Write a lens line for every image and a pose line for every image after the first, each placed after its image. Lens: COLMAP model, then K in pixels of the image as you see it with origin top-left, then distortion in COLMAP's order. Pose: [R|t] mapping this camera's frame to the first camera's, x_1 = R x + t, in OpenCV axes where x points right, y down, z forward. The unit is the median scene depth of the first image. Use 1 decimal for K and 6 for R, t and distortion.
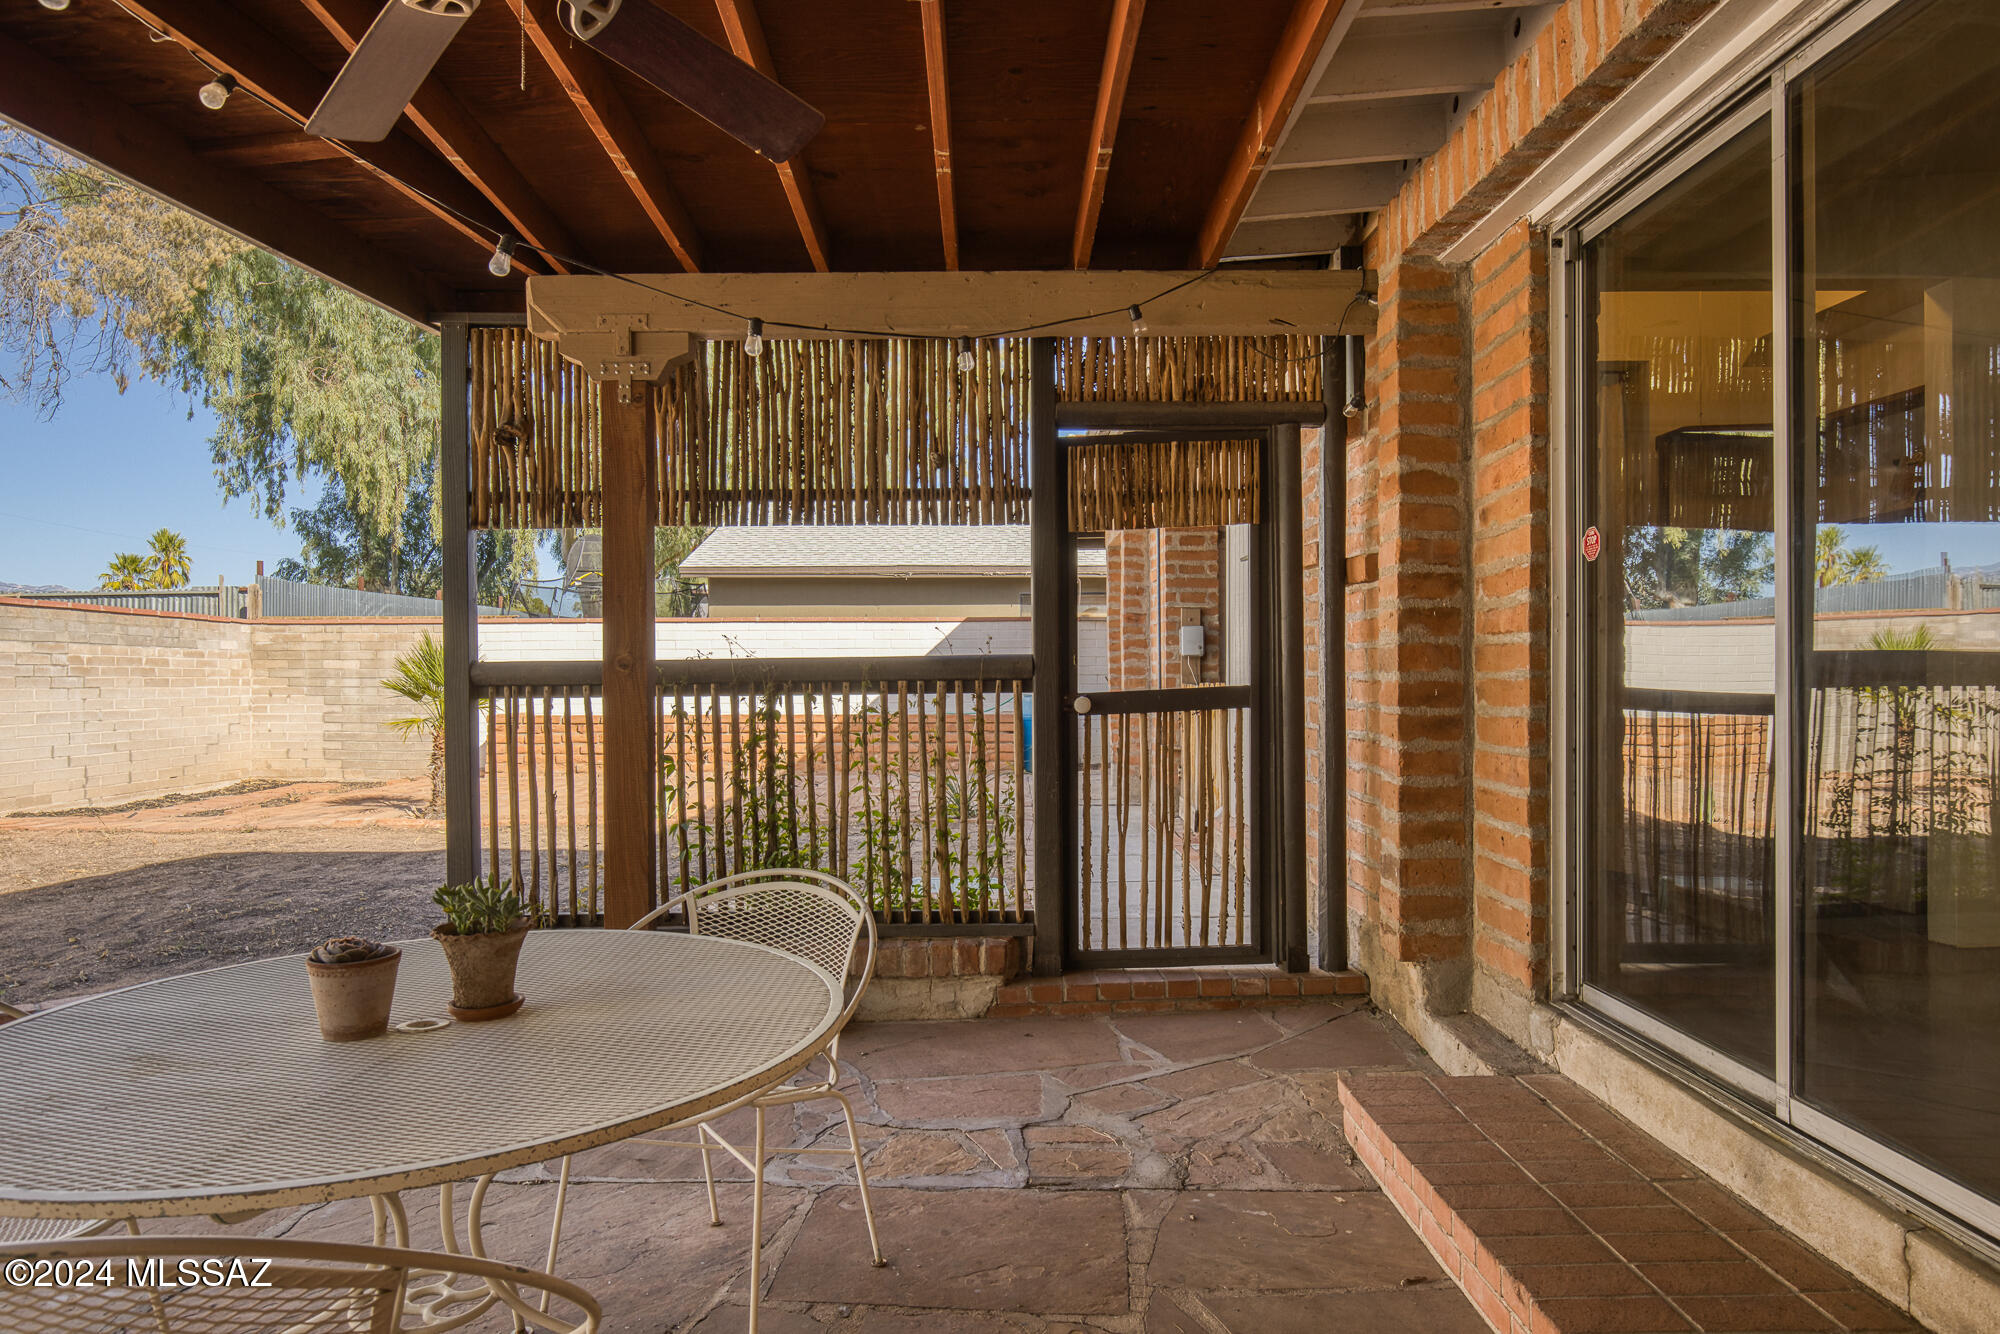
lens RADIAL K [[1247.3, 0, 997.2], [0, 1247.3, 679.4], [0, 0, 1]] dist [0.002134, -0.000086]
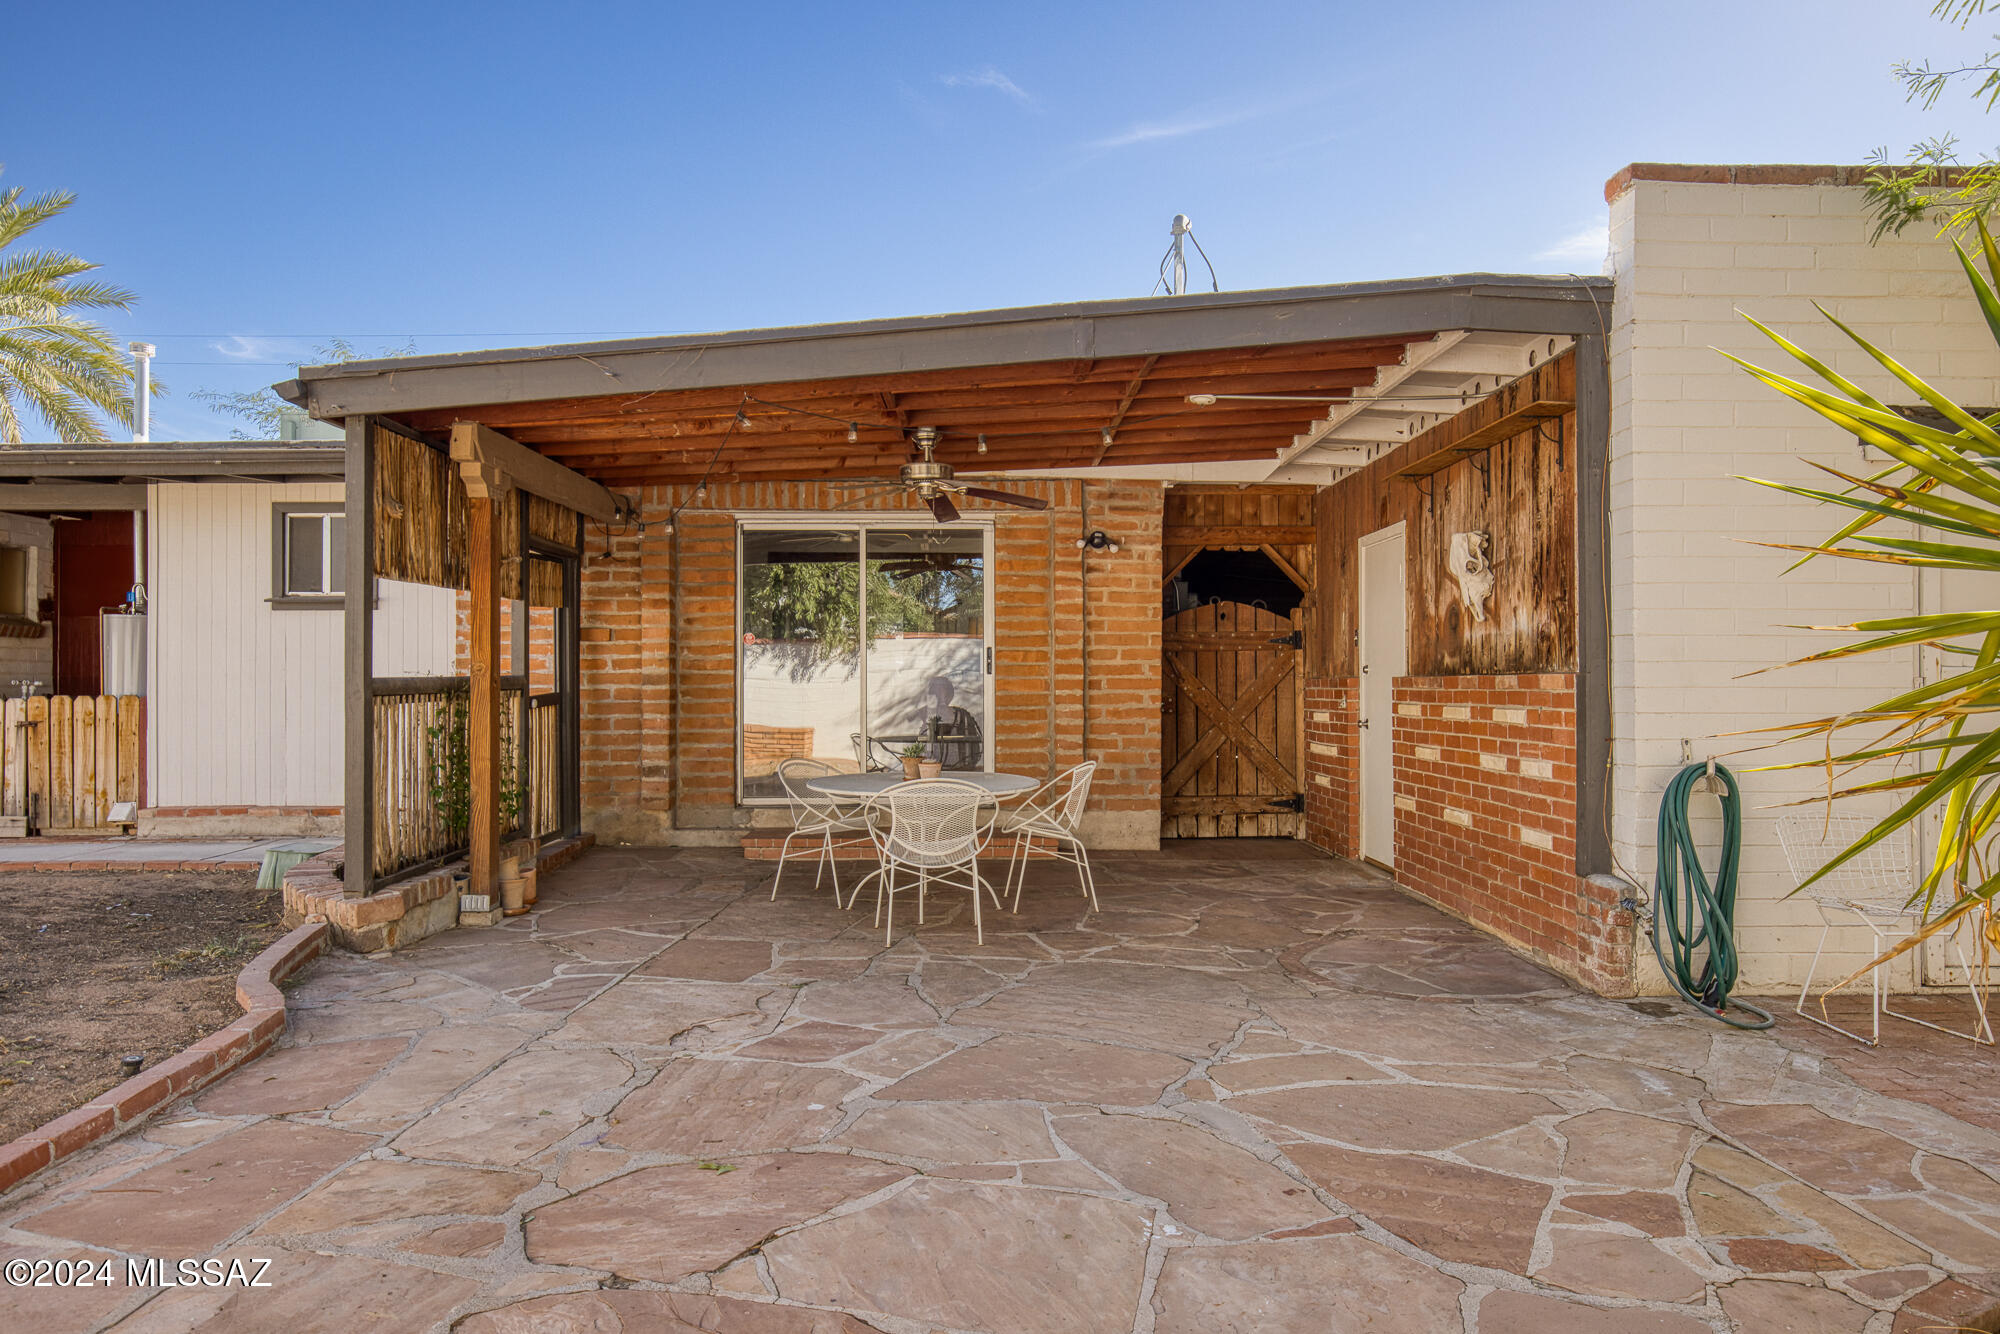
lens RADIAL K [[1258.0, 0, 994.1], [0, 1258.0, 676.6], [0, 0, 1]] dist [-0.006547, -0.001786]
pose [[0.006682, 0.008138, 0.999945, -1.720329], [0.007798, 0.999936, -0.008190, 0.002218], [-0.999947, 0.007853, 0.006618, 0.327282]]
